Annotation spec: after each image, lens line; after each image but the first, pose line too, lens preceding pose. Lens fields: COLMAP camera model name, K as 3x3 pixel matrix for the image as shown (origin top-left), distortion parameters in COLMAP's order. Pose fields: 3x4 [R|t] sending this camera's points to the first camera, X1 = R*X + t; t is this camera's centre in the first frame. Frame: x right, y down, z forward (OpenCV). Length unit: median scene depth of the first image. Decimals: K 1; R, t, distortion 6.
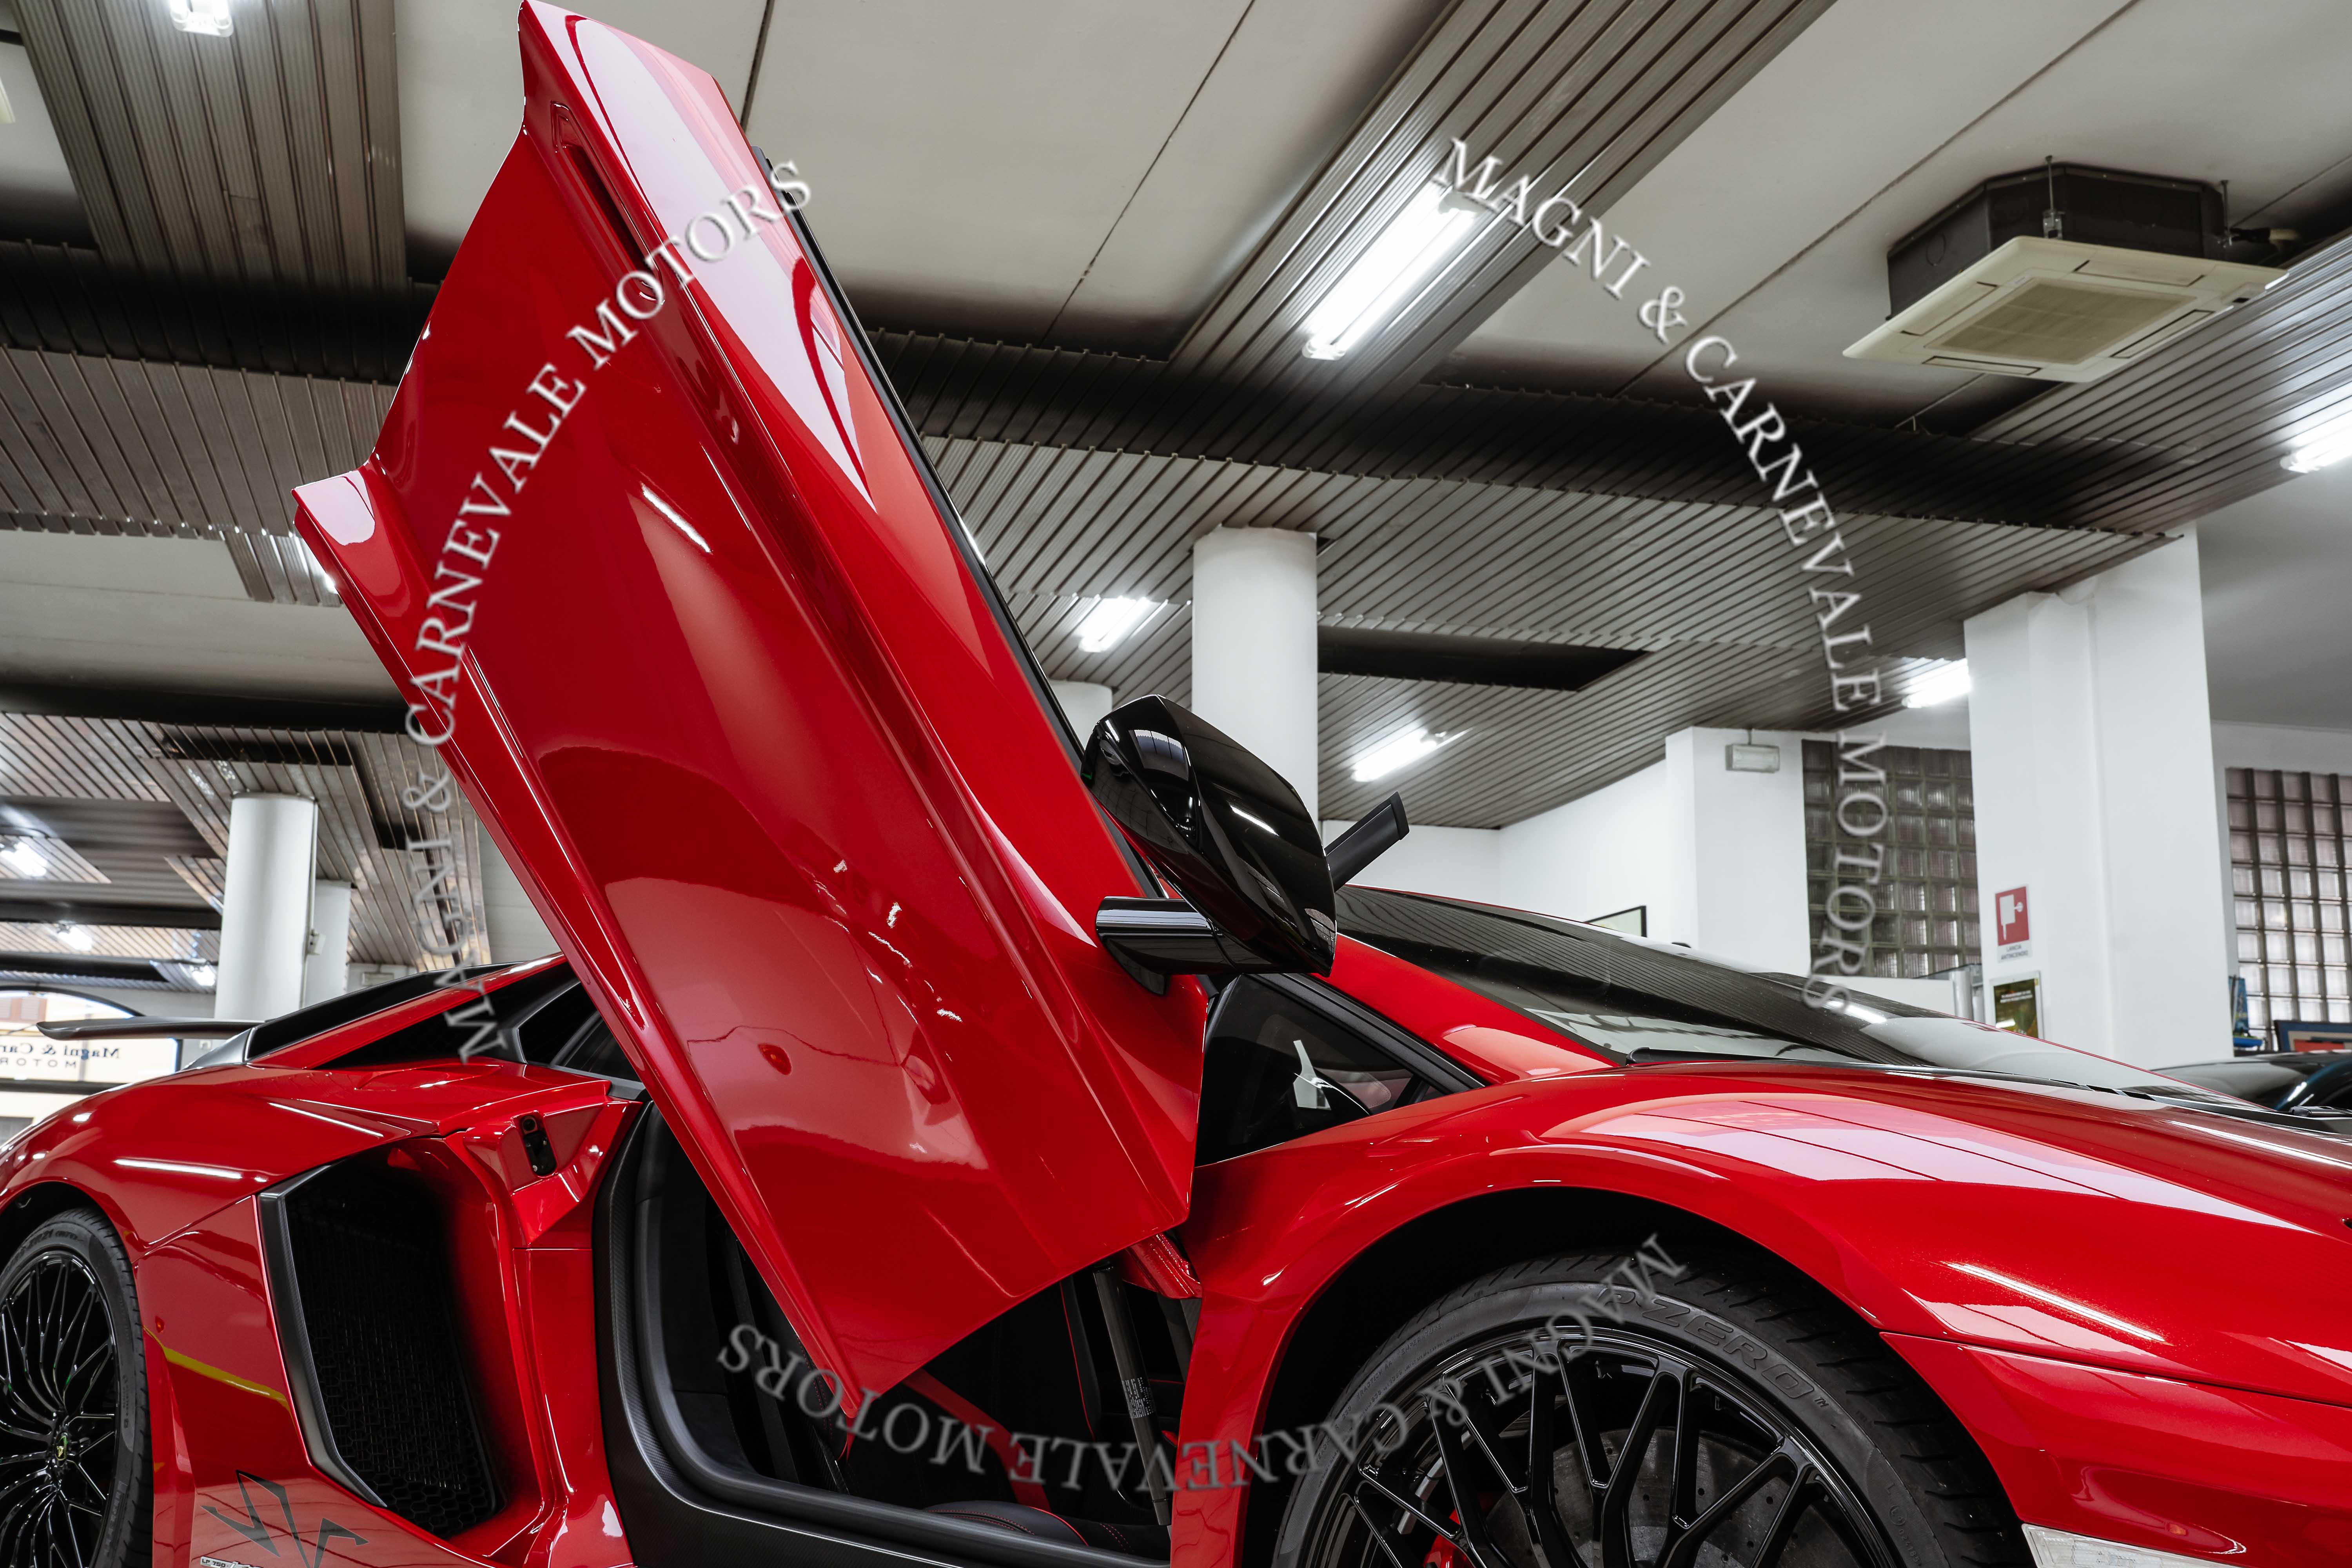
lens RADIAL K [[2391.9, 0, 1173.6], [0, 2391.9, 788.5], [0, 0, 1]] dist [0.027785, 0.000000]
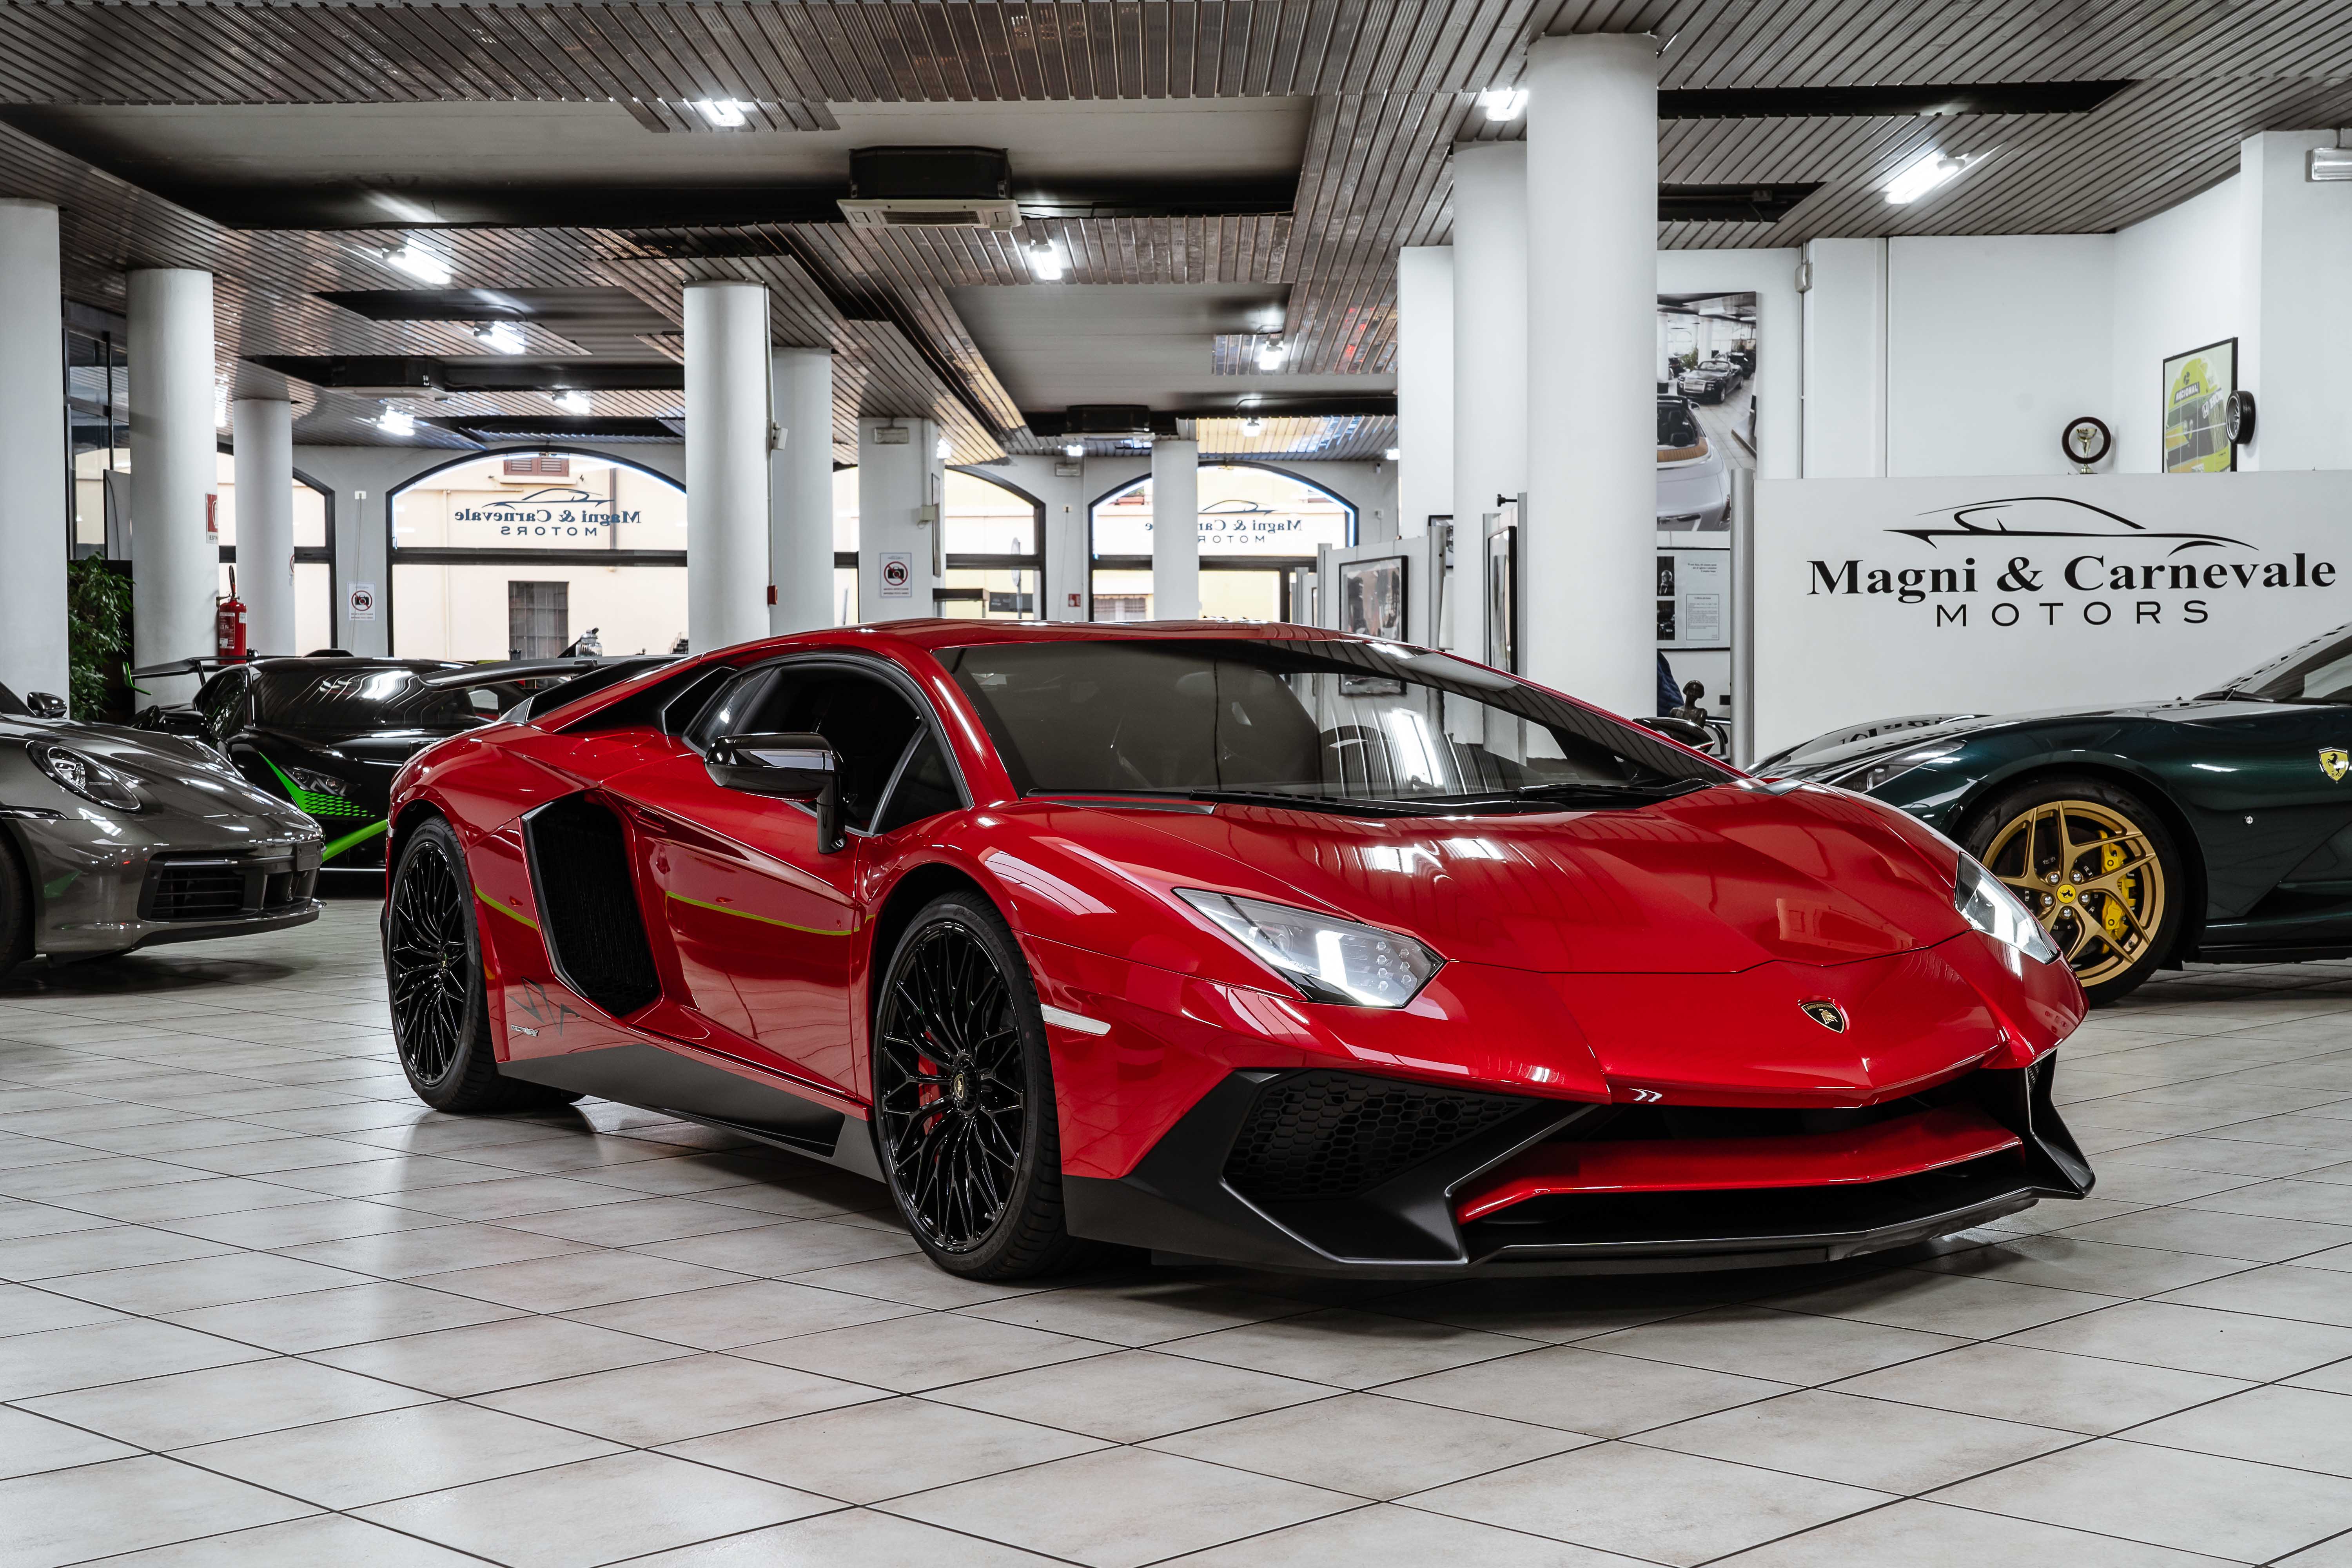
lens RADIAL K [[3247.2, 0, 1177.5], [0, 3247.2, 783.3], [0, 0, 1]] dist [0.034070, 0.000000]
pose [[0.964910, -0.009412, -0.262413, 0.145355], [0.066140, 0.975848, 0.208198, -0.065503], [0.254116, -0.218248, 0.942228, -0.223701]]
